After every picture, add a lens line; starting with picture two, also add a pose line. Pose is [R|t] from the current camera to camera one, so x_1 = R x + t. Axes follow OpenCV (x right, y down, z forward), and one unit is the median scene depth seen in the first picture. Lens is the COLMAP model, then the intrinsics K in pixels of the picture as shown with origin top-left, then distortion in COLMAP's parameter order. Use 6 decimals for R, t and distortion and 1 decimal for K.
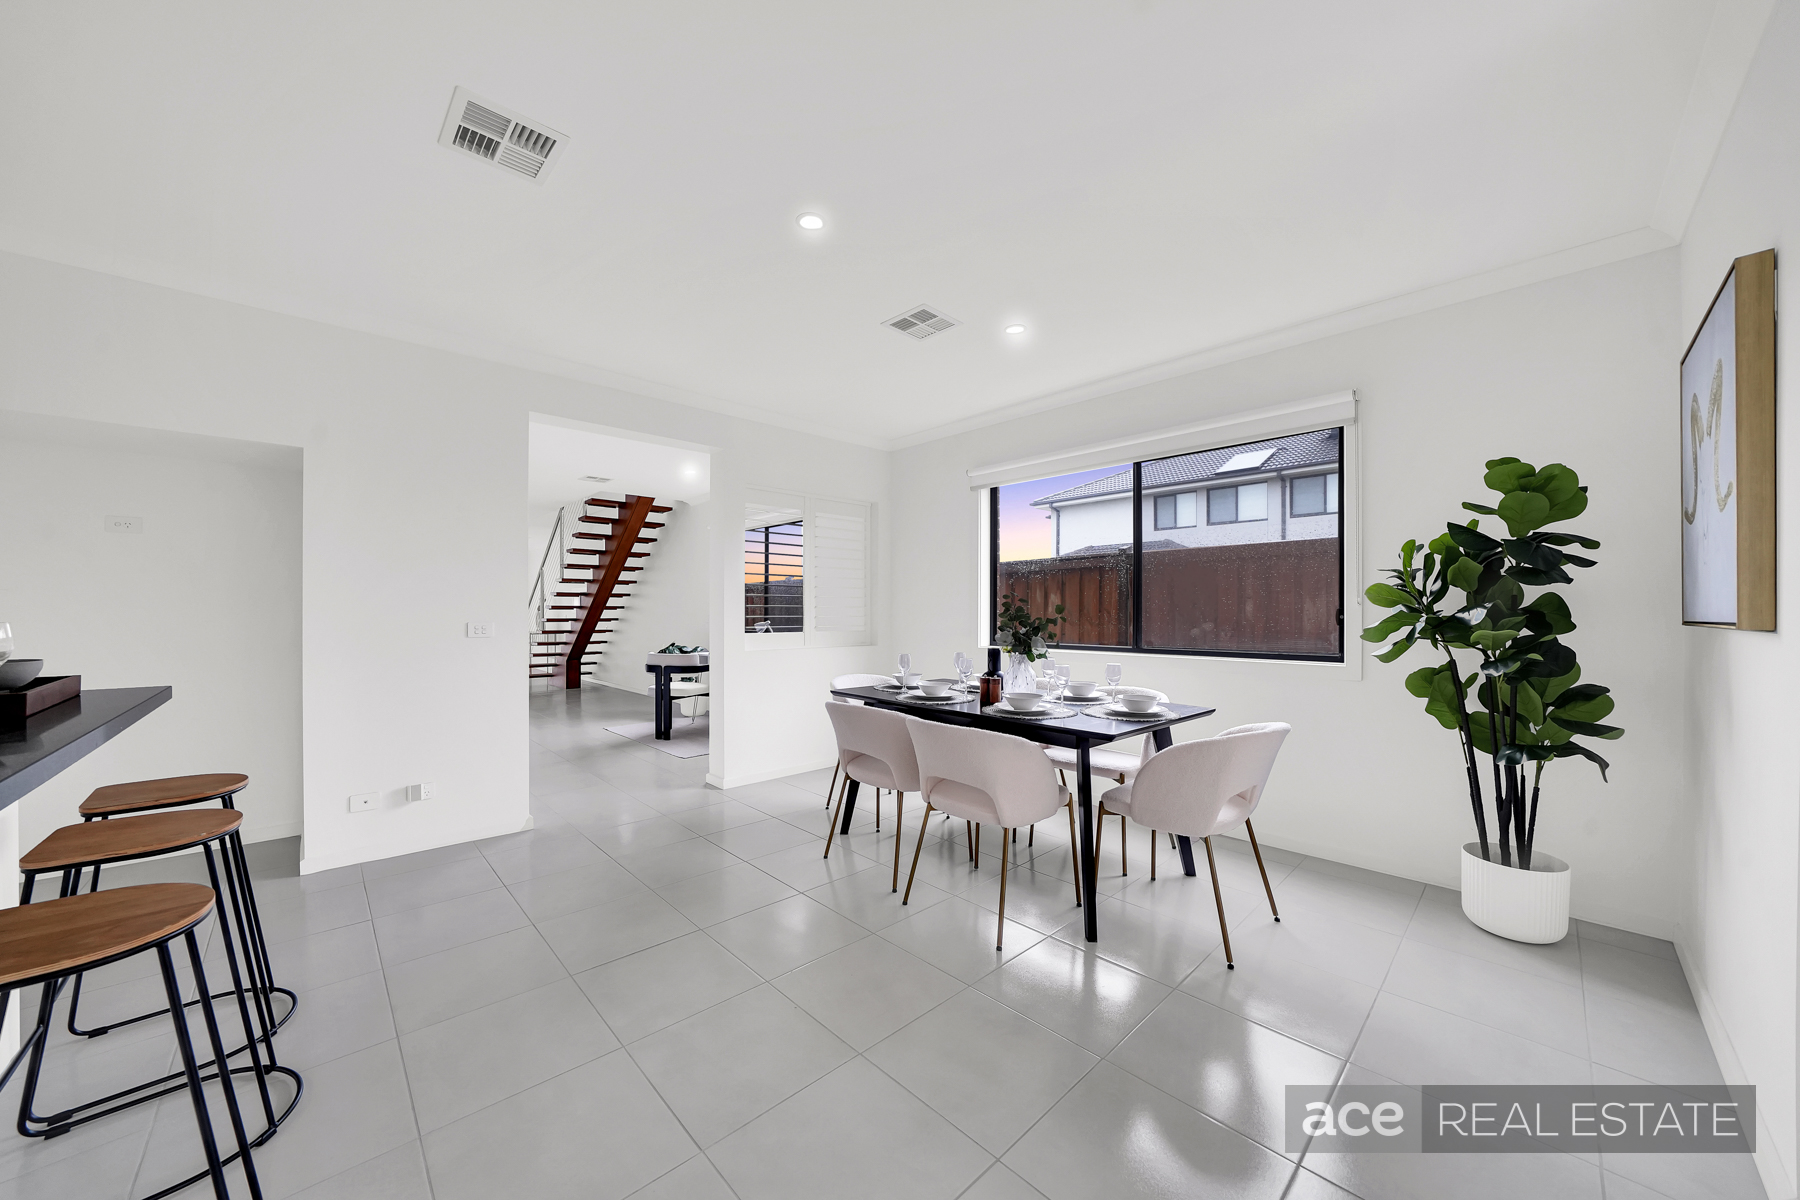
lens RADIAL K [[639.1, 0, 896.0], [0, 639.1, 610.0], [0, 0, 1]] dist [-0.000936, 0.000071]
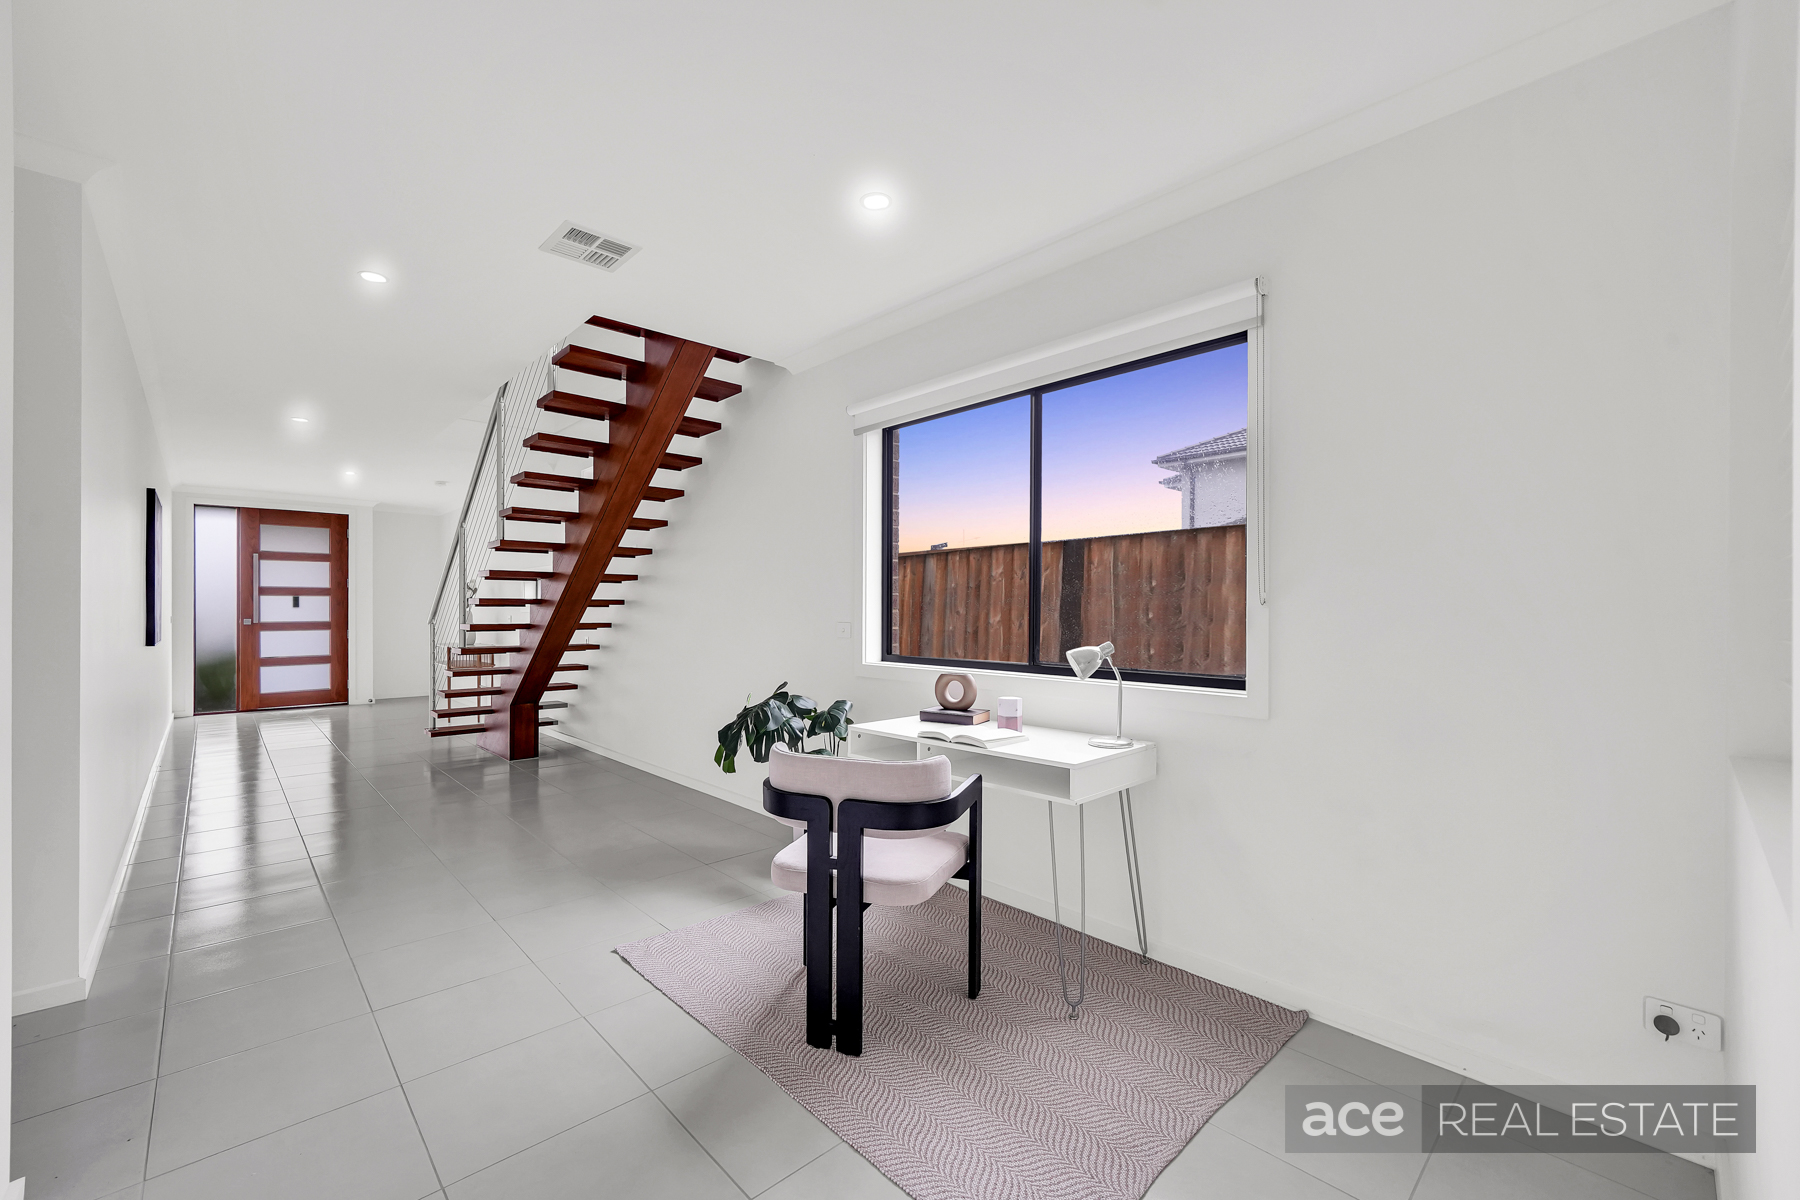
lens RADIAL K [[721.8, 0, 905.3], [0, 721.8, 605.6], [0, 0, 1]] dist [0.000460, 0.000042]
pose [[0.999825, -0.000648, 0.018676, -0.232369], [0.000675, 0.999999, -0.001440, -0.000686], [-0.018675, 0.001452, 0.999825, 0.458019]]
